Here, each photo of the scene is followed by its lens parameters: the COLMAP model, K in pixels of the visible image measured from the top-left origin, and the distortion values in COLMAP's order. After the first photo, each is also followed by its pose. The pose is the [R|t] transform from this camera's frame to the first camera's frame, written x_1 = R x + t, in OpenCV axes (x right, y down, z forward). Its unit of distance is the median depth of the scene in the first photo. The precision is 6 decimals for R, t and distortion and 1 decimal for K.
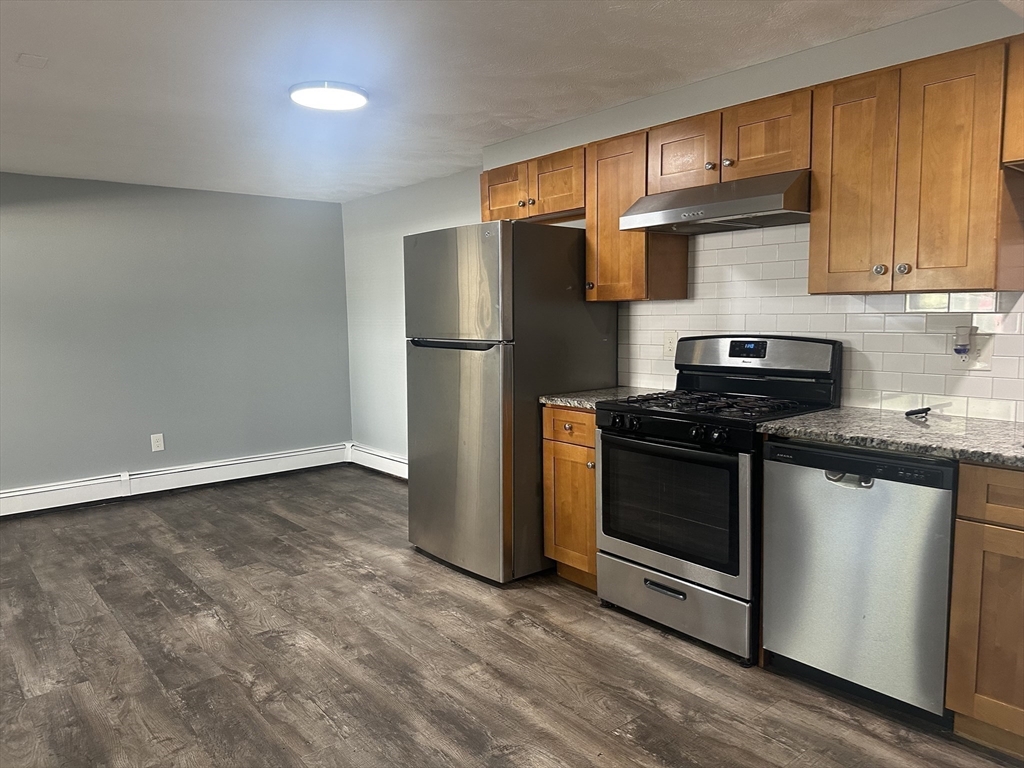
lens RADIAL K [[725.1, 0, 512.0], [0, 725.1, 384.0], [0, 0, 1]] dist [0.000317, -0.006884]
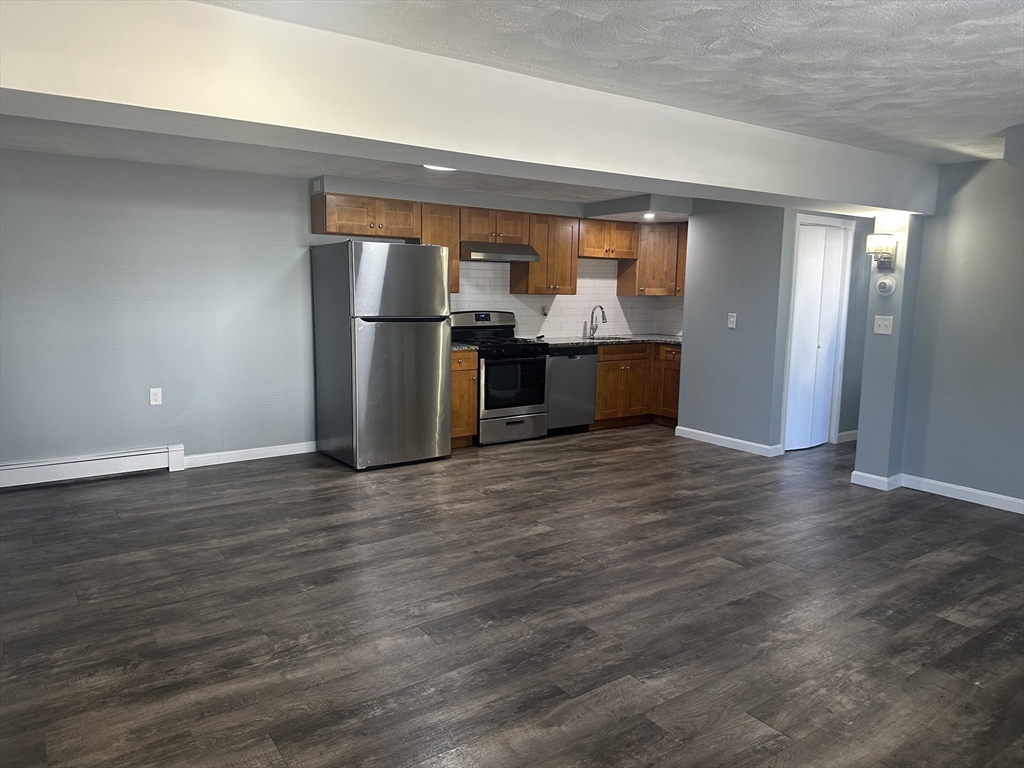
lens RADIAL K [[730.9, 0, 512.0], [0, 730.9, 384.0], [0, 0, 1]] dist [0.075540, -0.114027]
pose [[0.060931, -0.104201, 0.992688, -1.935247], [0.091959, 0.990892, 0.098368, -0.059384], [-0.993897, 0.085293, 0.069959, 0.795106]]
